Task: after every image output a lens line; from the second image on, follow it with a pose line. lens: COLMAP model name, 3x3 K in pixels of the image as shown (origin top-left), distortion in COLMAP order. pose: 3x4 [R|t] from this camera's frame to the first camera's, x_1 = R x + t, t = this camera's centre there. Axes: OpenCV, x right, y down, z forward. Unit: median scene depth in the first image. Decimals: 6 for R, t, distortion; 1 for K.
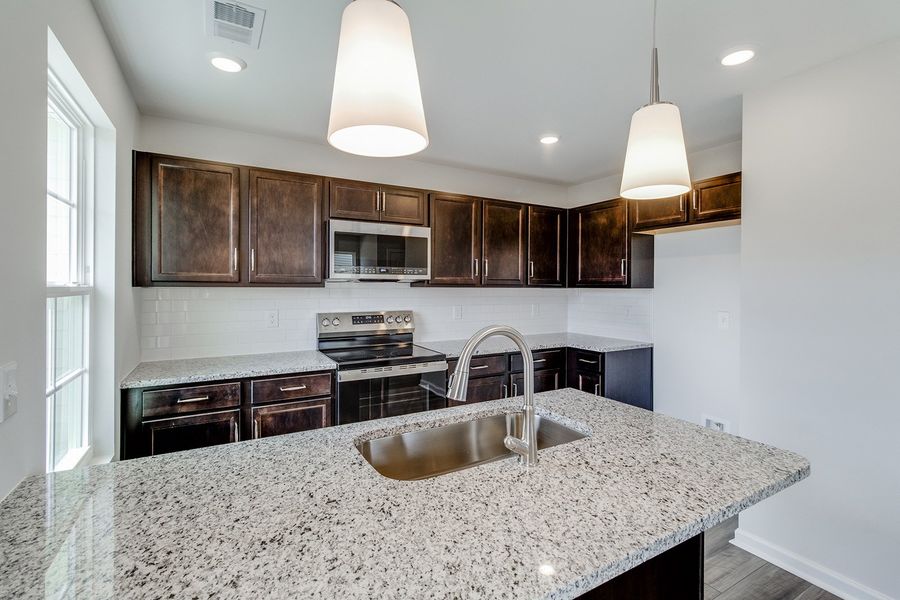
lens RADIAL K [[406.2, 0, 446.7], [0, 406.2, 291.8], [0, 0, 1]] dist [-0.016640, -0.000207]
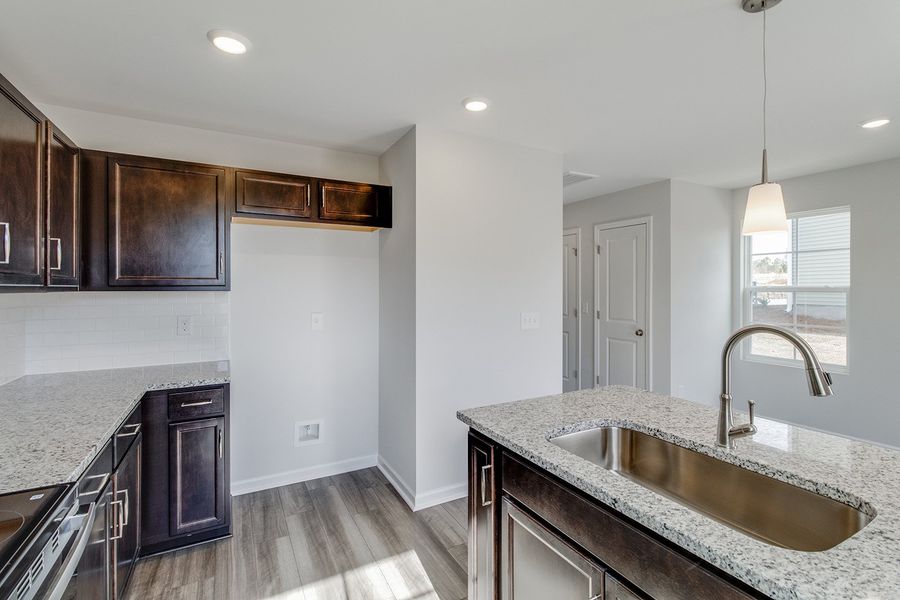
lens RADIAL K [[416.5, 0, 458.0], [0, 416.5, 295.5], [0, 0, 1]] dist [0.001003, -0.000398]
pose [[0.009862, -0.022149, 0.999706, -0.351713], [0.016370, 0.999624, 0.021986, -0.011607], [-0.999817, 0.016148, 0.010221, 0.637591]]
